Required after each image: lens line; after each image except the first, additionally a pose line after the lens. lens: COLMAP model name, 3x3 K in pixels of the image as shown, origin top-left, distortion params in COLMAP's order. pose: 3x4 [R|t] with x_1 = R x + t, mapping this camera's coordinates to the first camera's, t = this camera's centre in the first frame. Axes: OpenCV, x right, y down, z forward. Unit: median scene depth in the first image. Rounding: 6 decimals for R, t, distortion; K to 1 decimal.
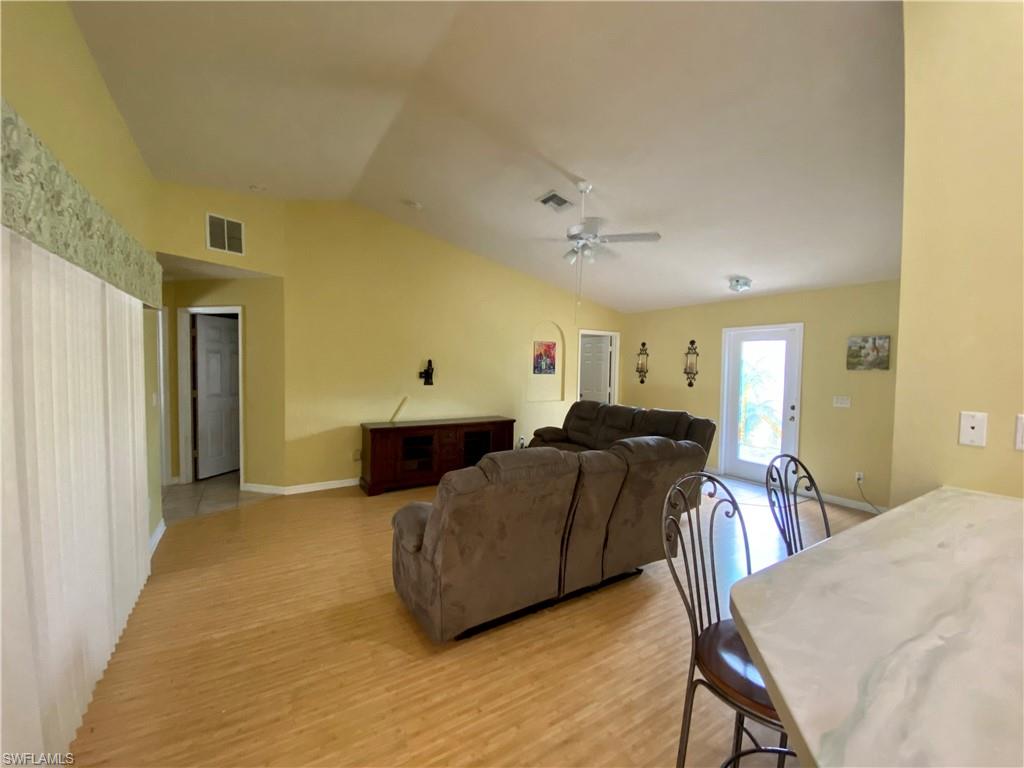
lens RADIAL K [[415.4, 0, 518.1], [0, 415.4, 383.5], [0, 0, 1]] dist [0.001921, -0.011759]
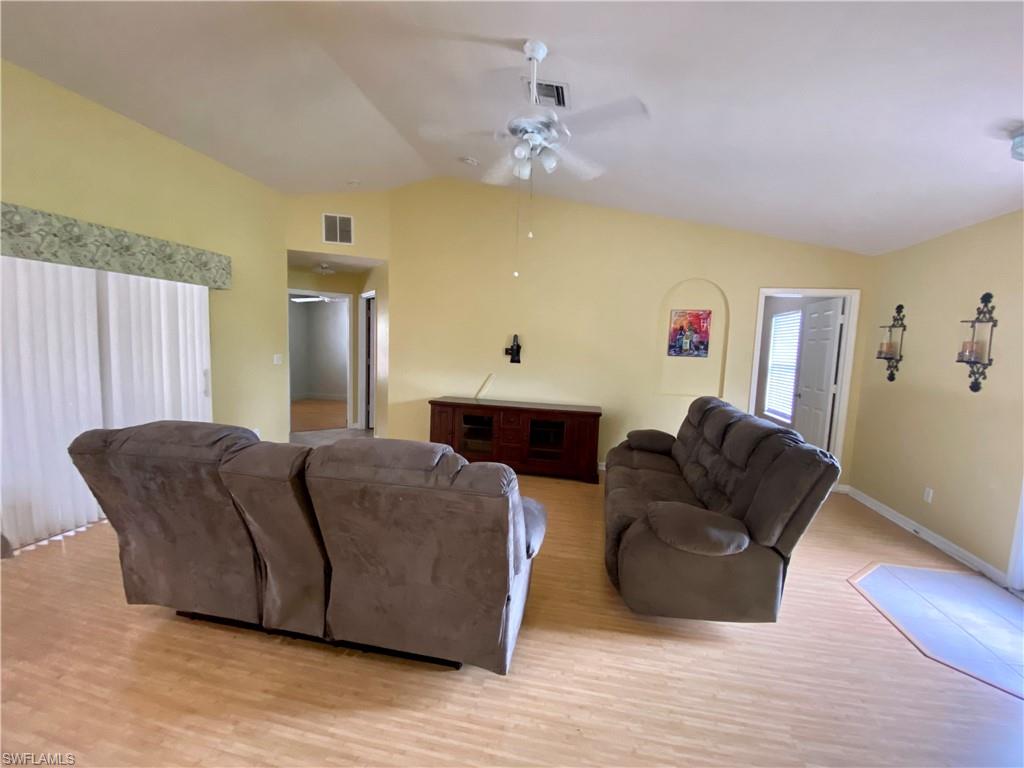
lens RADIAL K [[415.4, 0, 512.0], [0, 415.4, 389.9], [0, 0, 1]] dist [0.001921, -0.011759]
pose [[0.726252, 0.083979, -0.682280, 0.385314], [-0.051976, 0.996377, 0.067314, 0.002265], [0.685461, -0.013425, 0.727986, 0.324209]]
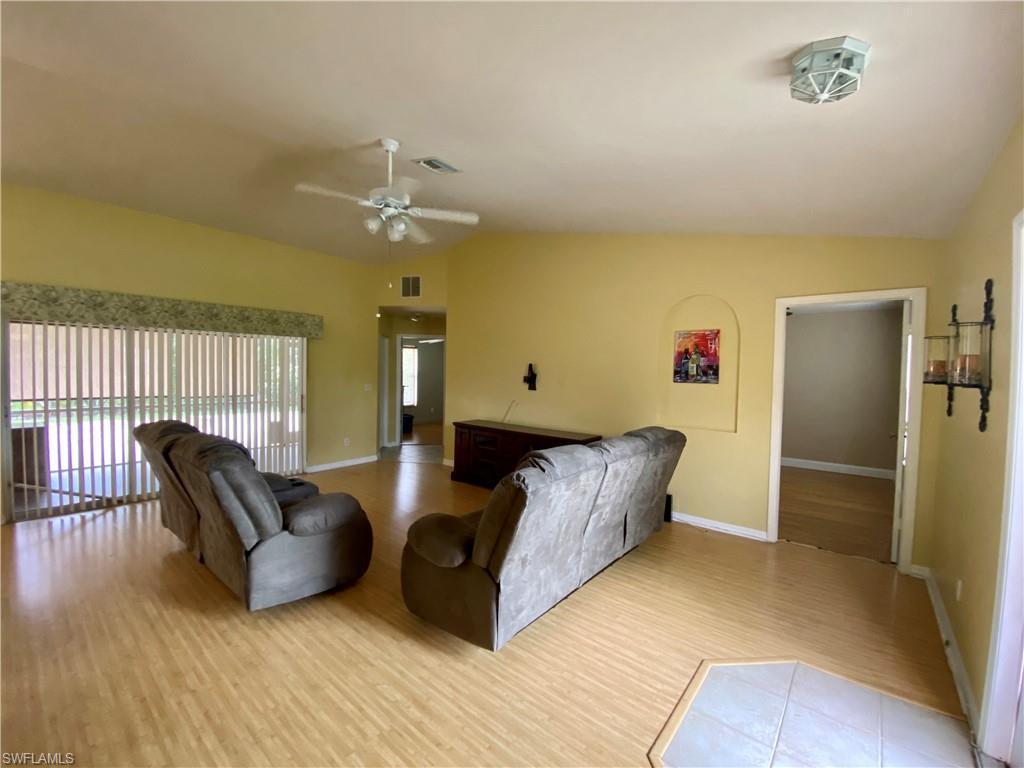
lens RADIAL K [[415.4, 0, 514.6], [0, 415.4, 384.1], [0, 0, 1]] dist [0.001921, -0.011759]
pose [[0.318970, 0.020669, -0.947539, 0.653634], [-0.049227, 0.998774, 0.005216, -0.012468], [0.946486, 0.044981, 0.319596, 0.631245]]
